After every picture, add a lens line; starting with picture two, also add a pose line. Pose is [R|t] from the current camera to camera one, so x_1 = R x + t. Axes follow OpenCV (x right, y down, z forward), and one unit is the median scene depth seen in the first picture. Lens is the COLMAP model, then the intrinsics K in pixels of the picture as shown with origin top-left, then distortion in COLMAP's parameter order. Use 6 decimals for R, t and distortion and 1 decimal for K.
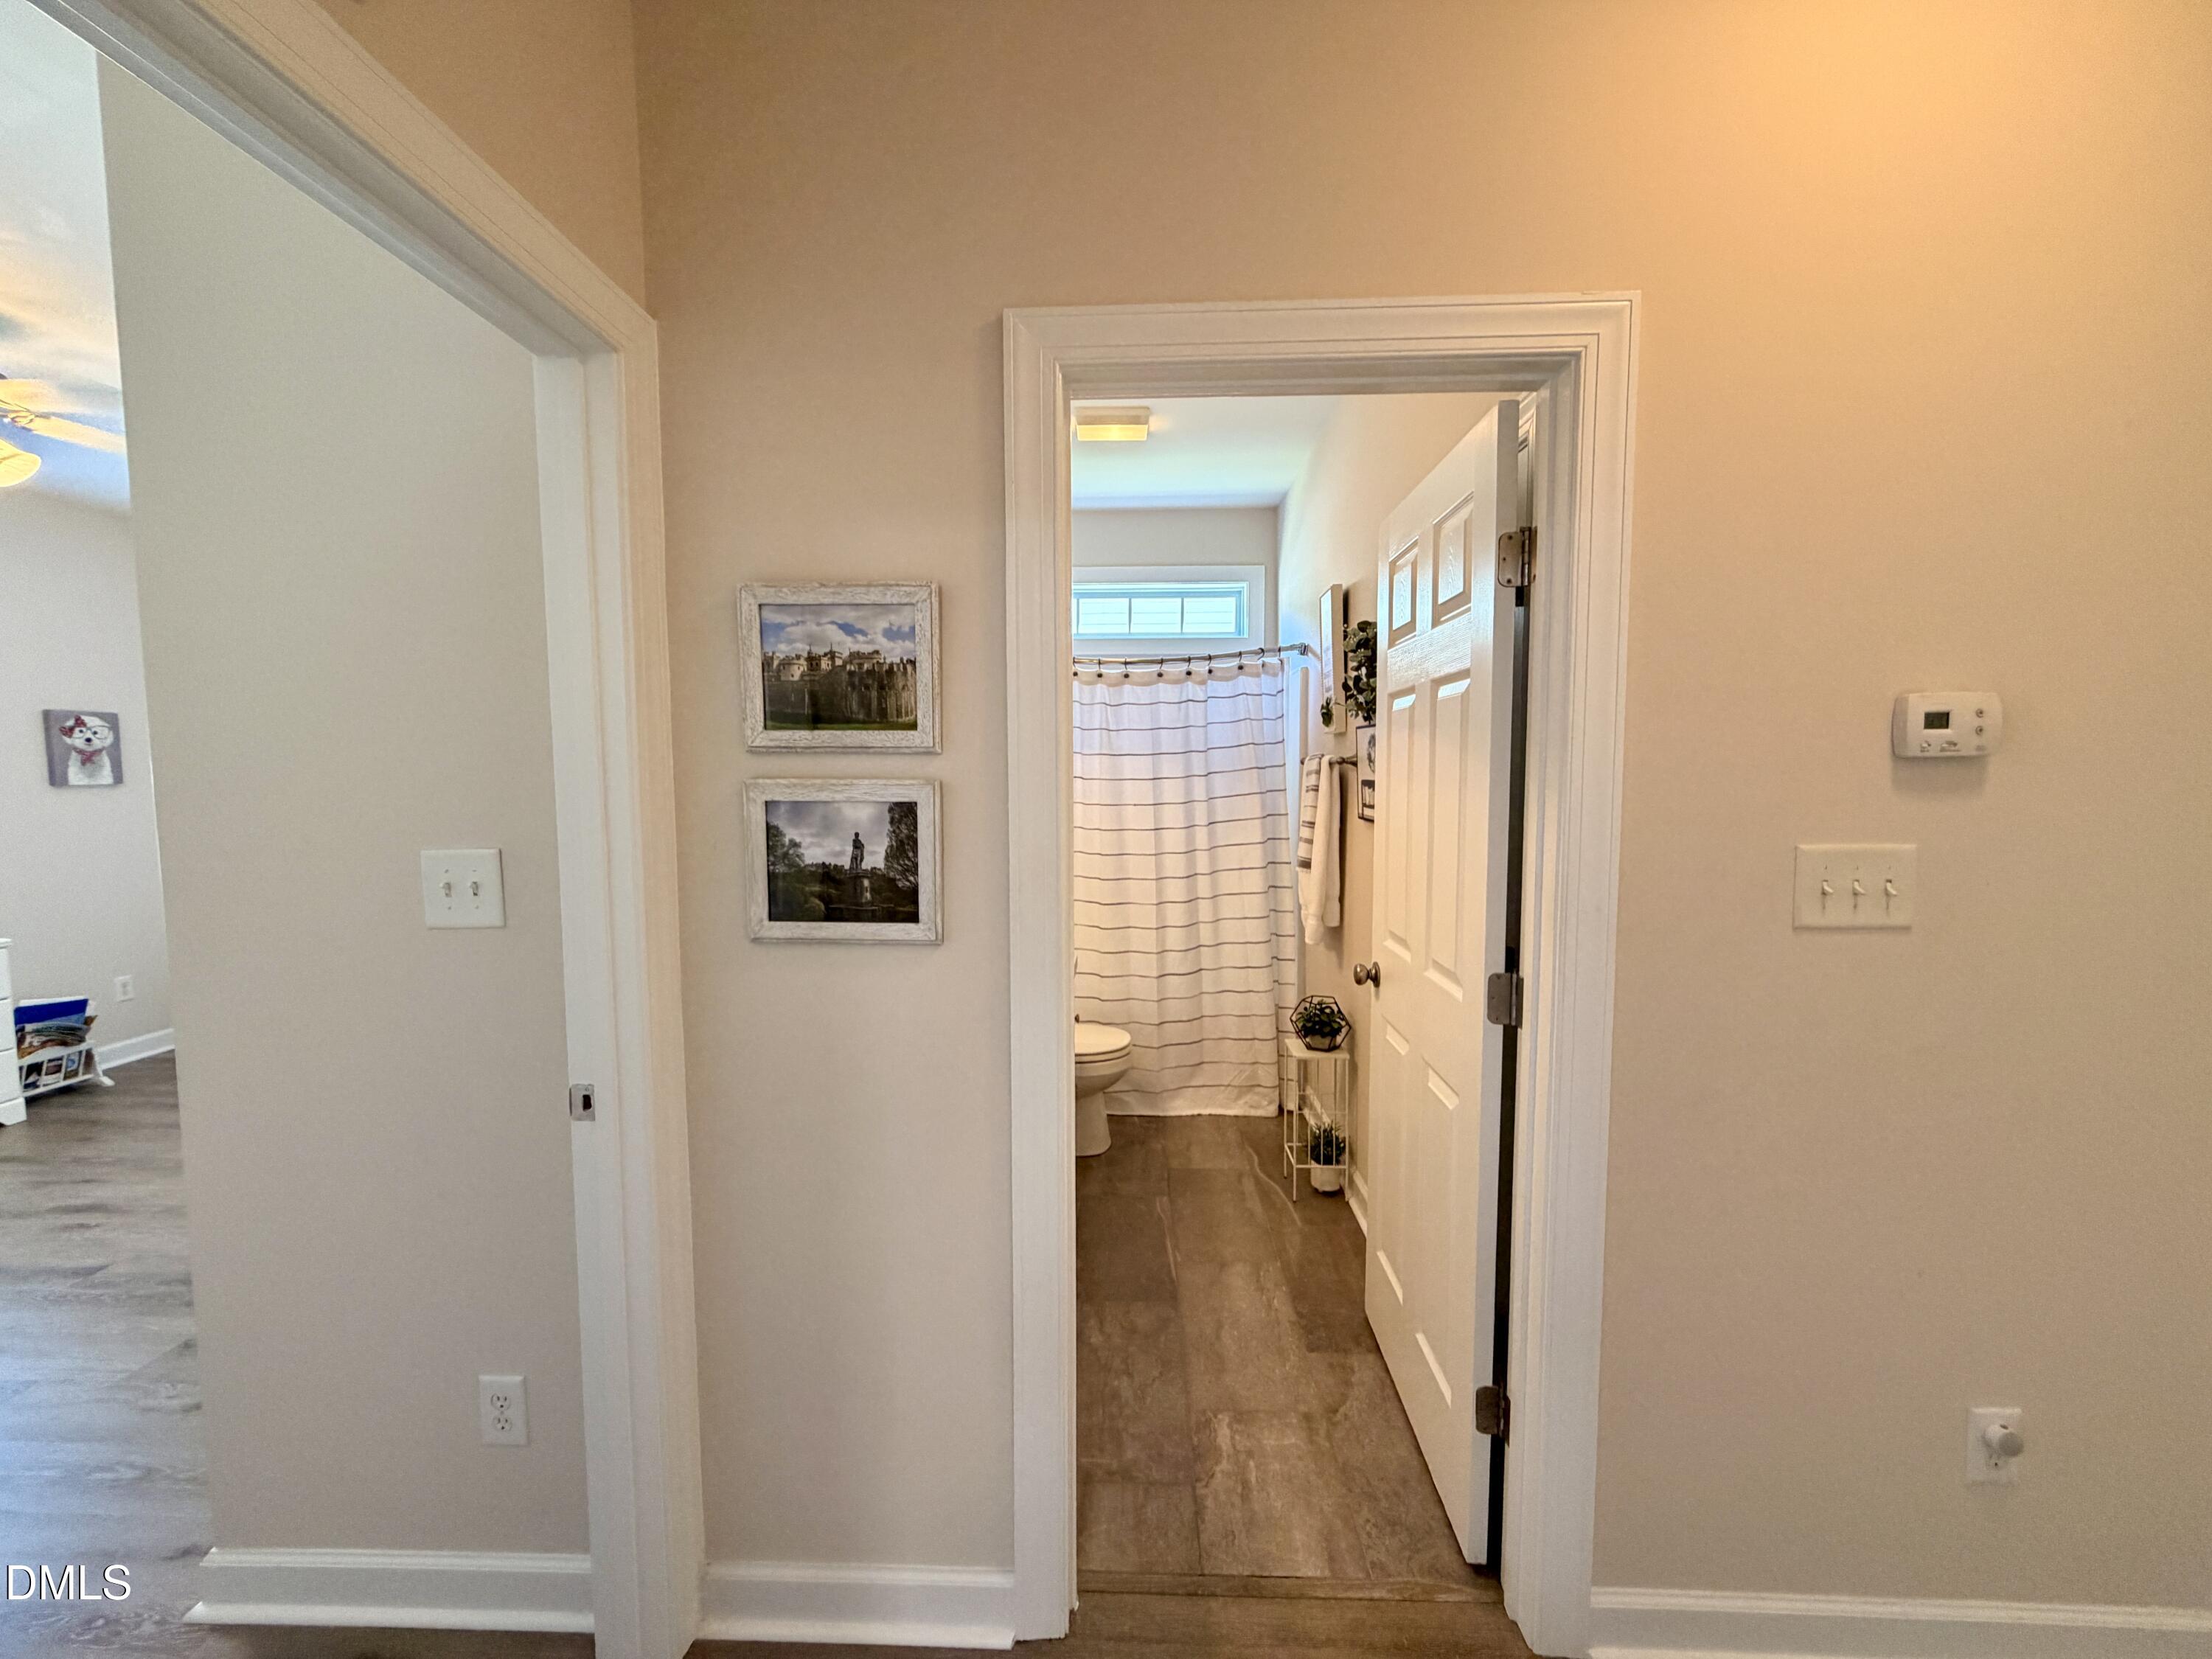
lens RADIAL K [[902.9, 0, 1112.8], [0, 902.9, 820.9], [0, 0, 1]] dist [-0.001482, 0.000932]
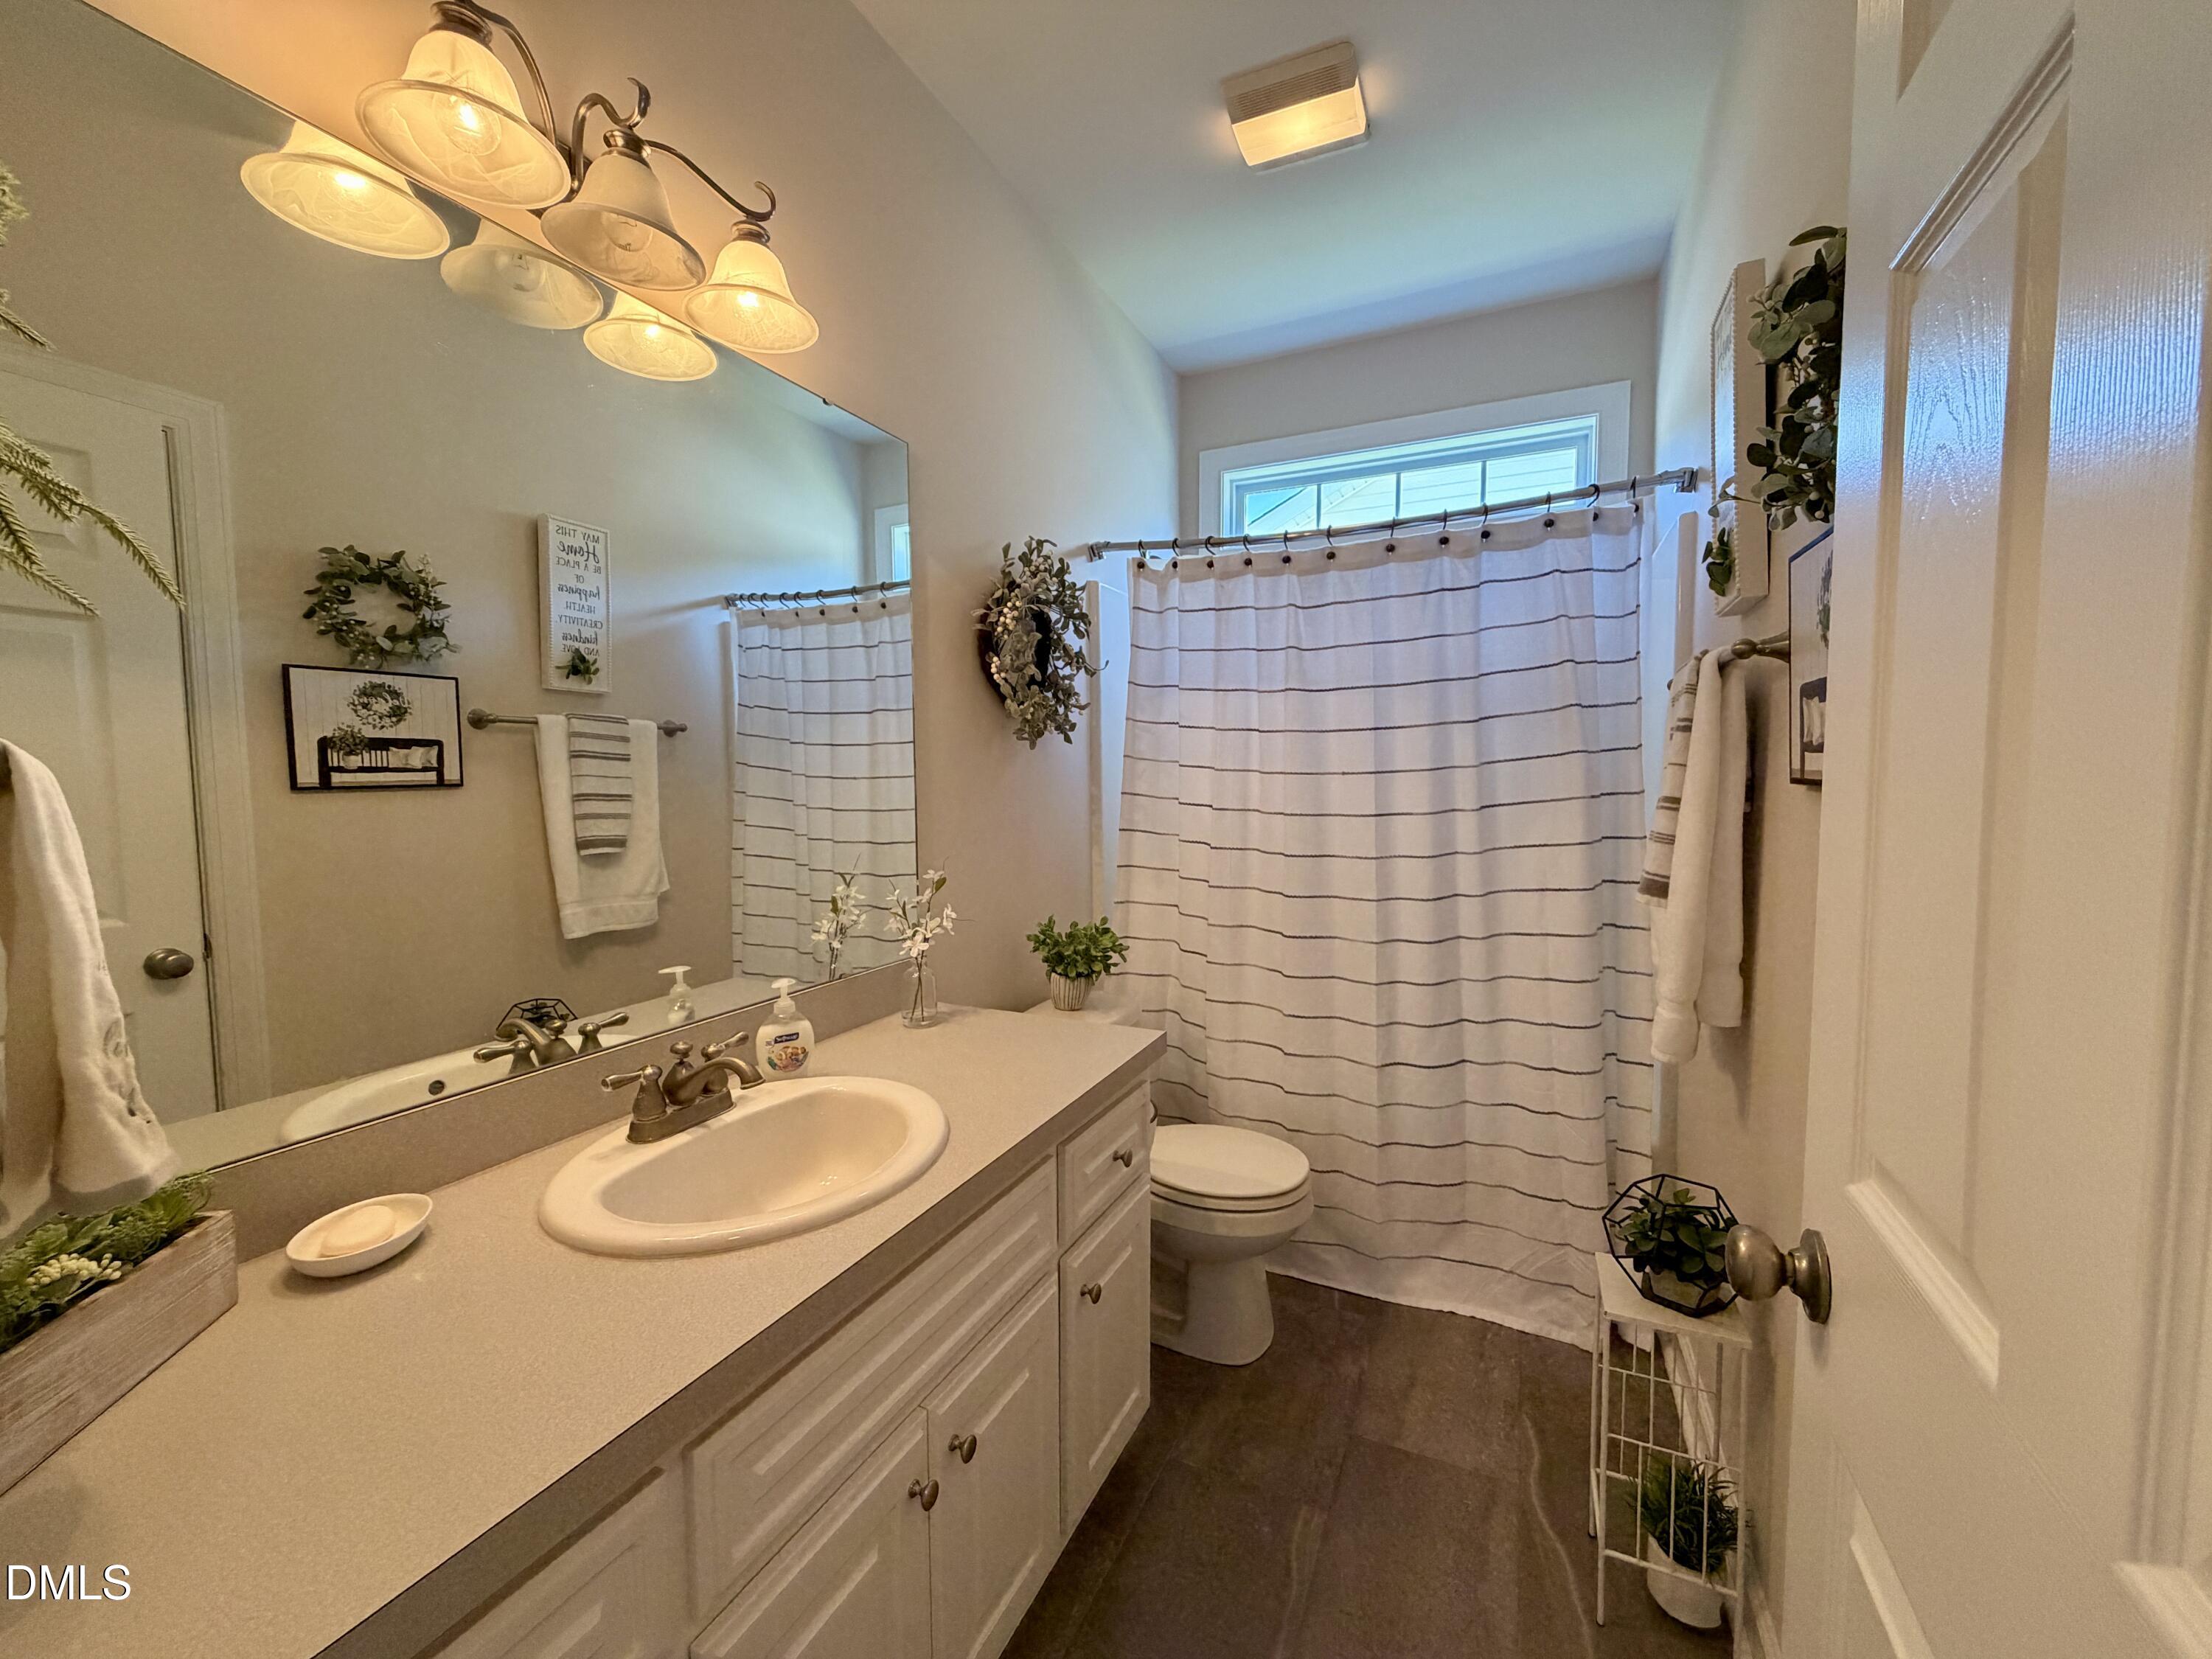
lens RADIAL K [[902.9, 0, 1098.0], [0, 902.9, 827.4], [0, 0, 1]] dist [-0.001482, 0.000932]
pose [[0.913302, 0.021797, -0.406699, 0.118582], [-0.019913, 0.999762, 0.008866, 0.015610], [0.406796, 0.000001, 0.913519, 0.388195]]
